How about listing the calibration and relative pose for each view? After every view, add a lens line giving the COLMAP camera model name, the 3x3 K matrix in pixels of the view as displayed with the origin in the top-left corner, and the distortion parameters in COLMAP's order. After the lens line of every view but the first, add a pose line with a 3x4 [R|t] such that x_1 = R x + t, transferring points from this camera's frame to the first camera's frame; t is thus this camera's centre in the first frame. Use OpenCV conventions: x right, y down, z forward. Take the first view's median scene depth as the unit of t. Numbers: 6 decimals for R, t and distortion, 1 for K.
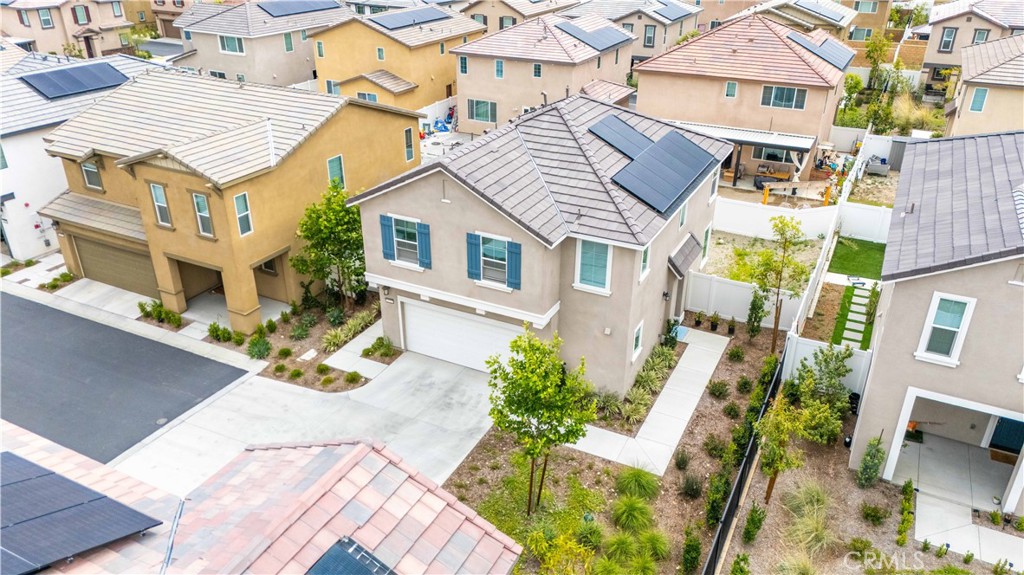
lens RADIAL K [[753.2, 0, 511.8], [0, 753.2, 288.0], [0, 0, 1]] dist [0.044009, -0.008870]
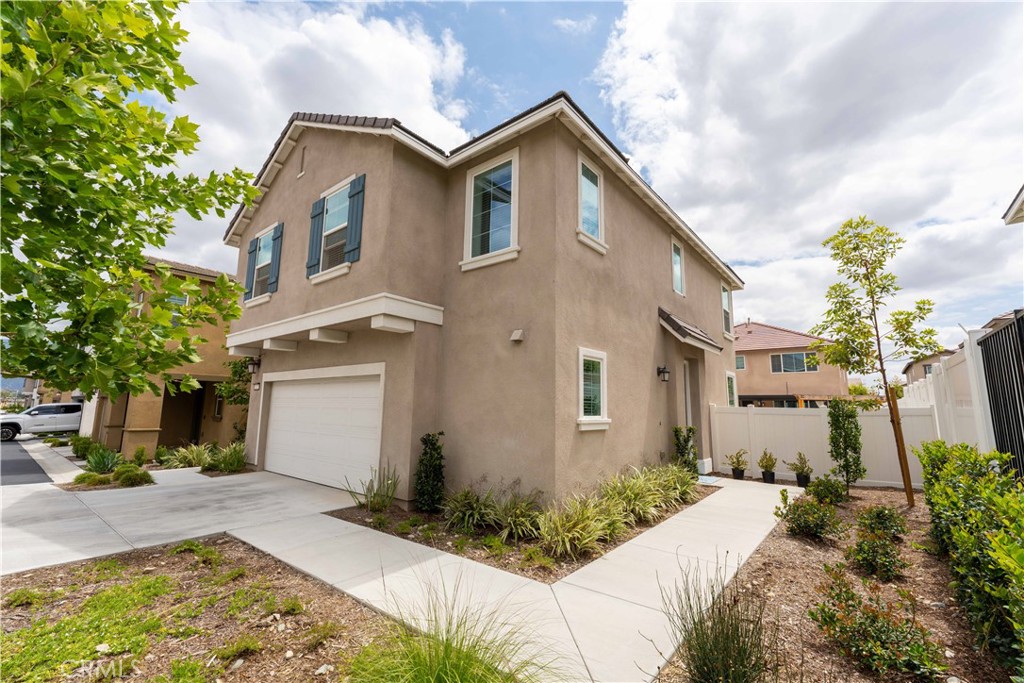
lens RADIAL K [[429.4, 0, 514.7], [0, 429.4, 342.1], [0, 0, 1]] dist [0.000606, 0.000011]
pose [[0.977868, -0.021149, -0.208151, 0.171188], [-0.103494, 0.815741, -0.569083, 0.201067], [0.181833, 0.578030, 0.795498, 0.742548]]
